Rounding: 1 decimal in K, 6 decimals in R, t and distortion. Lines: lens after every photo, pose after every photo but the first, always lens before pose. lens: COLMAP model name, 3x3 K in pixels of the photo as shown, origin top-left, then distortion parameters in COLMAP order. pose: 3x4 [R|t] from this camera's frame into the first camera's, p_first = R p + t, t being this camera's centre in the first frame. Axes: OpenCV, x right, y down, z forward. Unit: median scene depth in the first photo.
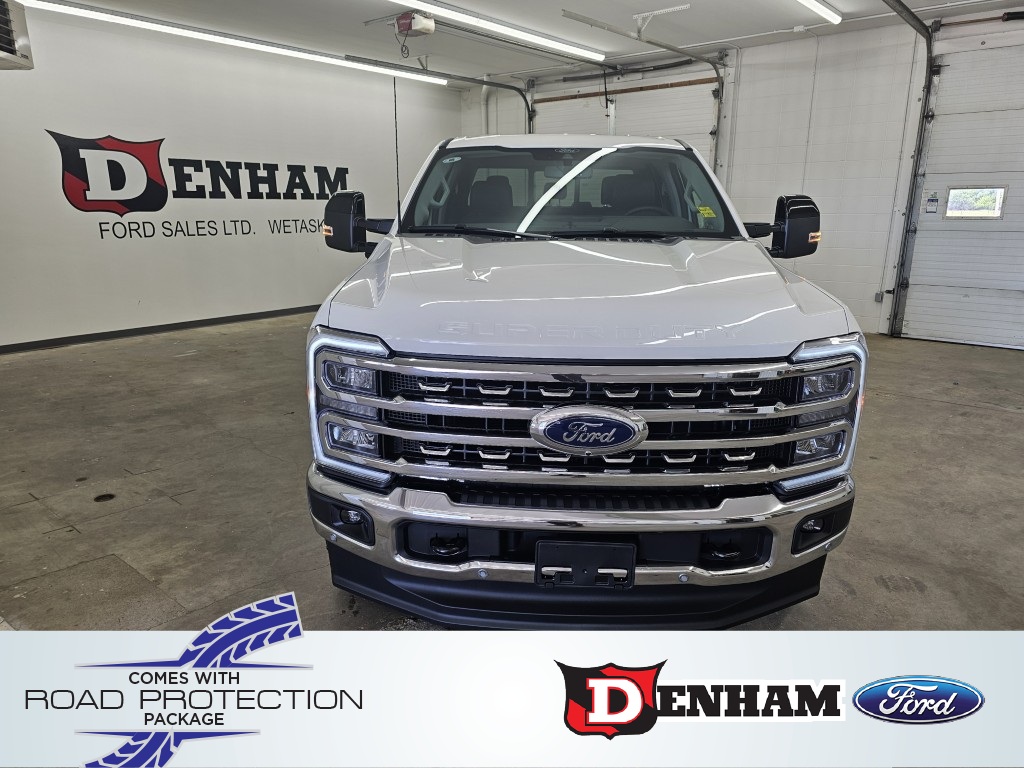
lens RADIAL K [[691.4, 0, 512.0], [0, 691.4, 384.0], [0, 0, 1]] dist [0.039303, -0.031803]
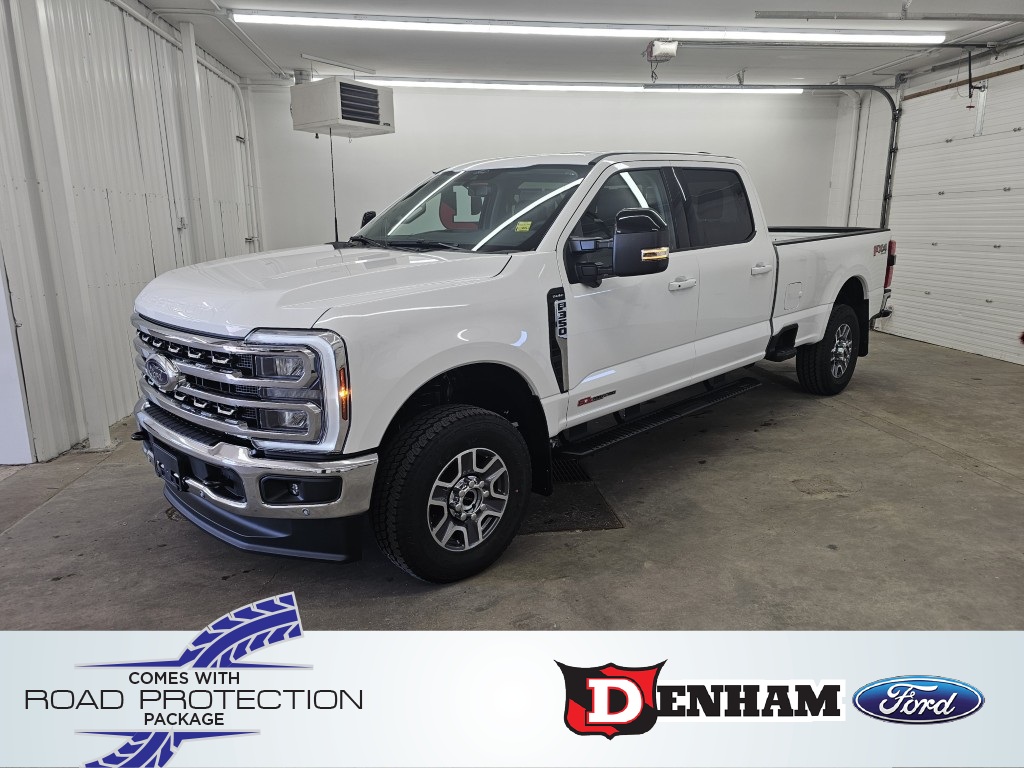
lens RADIAL K [[695.5, 0, 501.0], [0, 695.5, 382.2], [0, 0, 1]] dist [0.044994, -0.036965]
pose [[0.721682, 0.145746, -0.676708, 0.332308], [-0.167329, 0.985323, 0.033764, -0.016037], [0.671696, 0.088866, 0.735477, 0.080095]]
